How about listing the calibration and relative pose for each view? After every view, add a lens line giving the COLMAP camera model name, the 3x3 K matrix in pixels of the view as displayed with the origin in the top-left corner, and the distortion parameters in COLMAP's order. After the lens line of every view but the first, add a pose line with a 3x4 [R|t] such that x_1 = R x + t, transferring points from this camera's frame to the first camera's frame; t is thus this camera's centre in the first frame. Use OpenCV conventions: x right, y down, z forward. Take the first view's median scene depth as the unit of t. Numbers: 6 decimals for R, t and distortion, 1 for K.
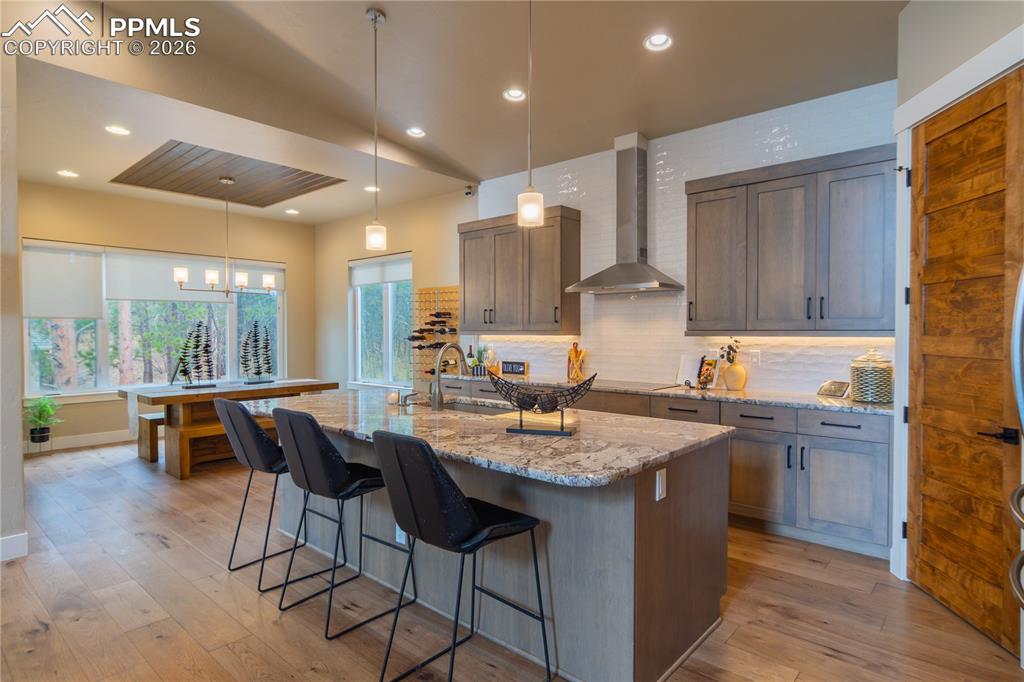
lens RADIAL K [[557.1, 0, 509.7], [0, 557.1, 341.5], [0, 0, 1]] dist [-0.009672, 0.006710]
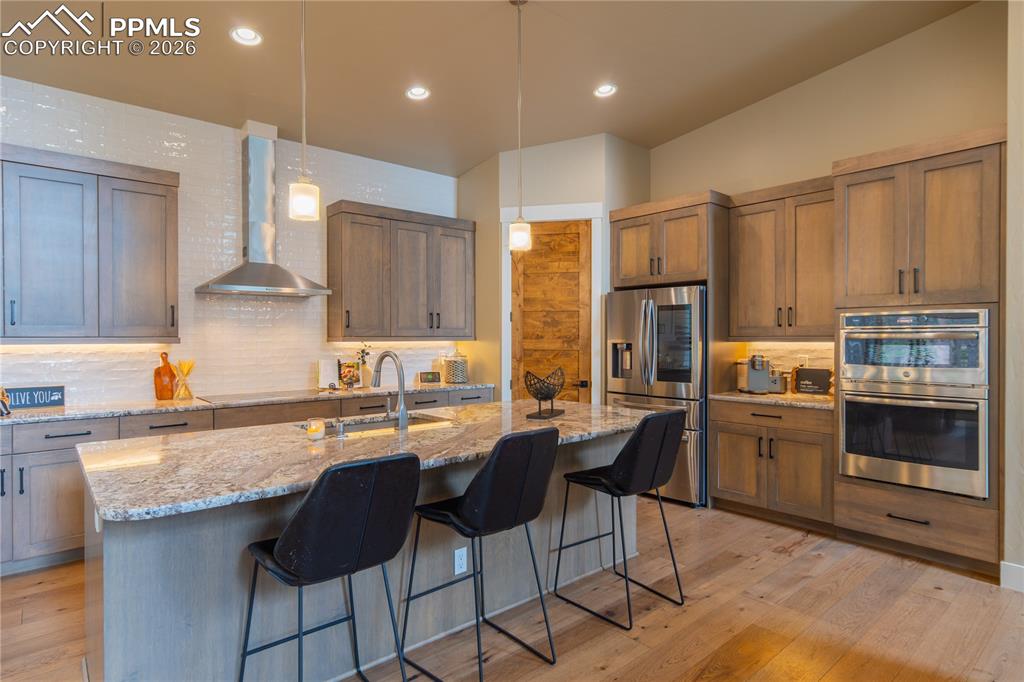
lens RADIAL K [[557.1, 0, 514.0], [0, 557.1, 342.5], [0, 0, 1]] dist [-0.009672, 0.006710]
pose [[0.126368, -0.009397, 0.991939, -0.744290], [0.020617, 0.999764, 0.006845, -0.009348], [-0.991769, 0.019586, 0.126532, 0.551988]]
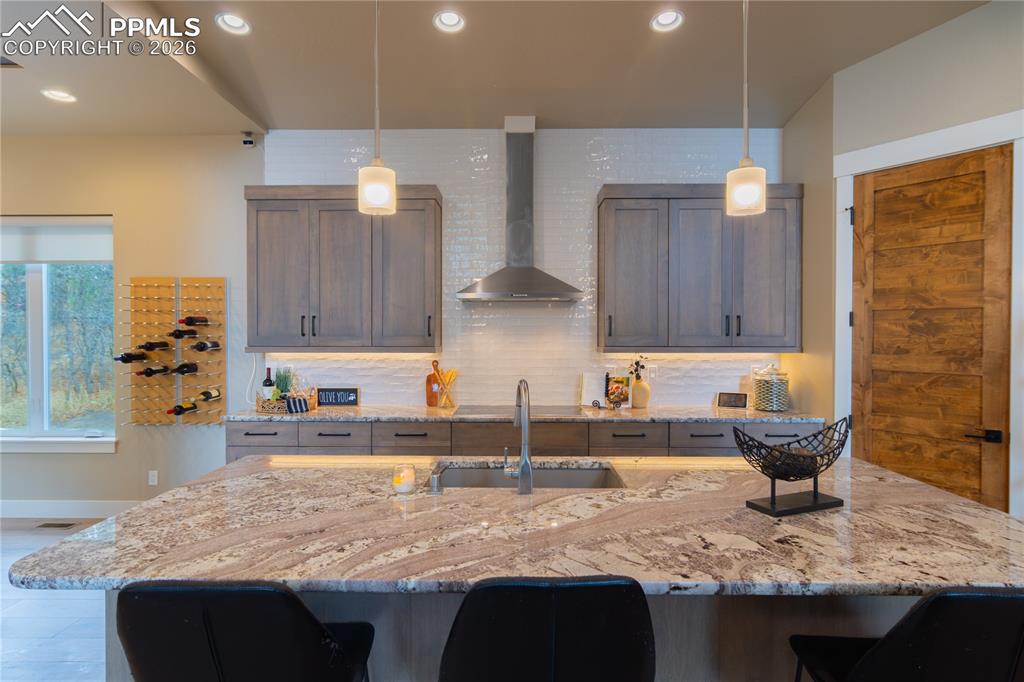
lens RADIAL K [[557.1, 0, 511.3], [0, 557.1, 339.2], [0, 0, 1]] dist [-0.009672, 0.006710]
pose [[0.754934, -0.005685, 0.655776, -0.414287], [0.010872, 0.999933, -0.003847, -0.031486], [-0.655711, 0.010034, 0.754945, 0.424434]]
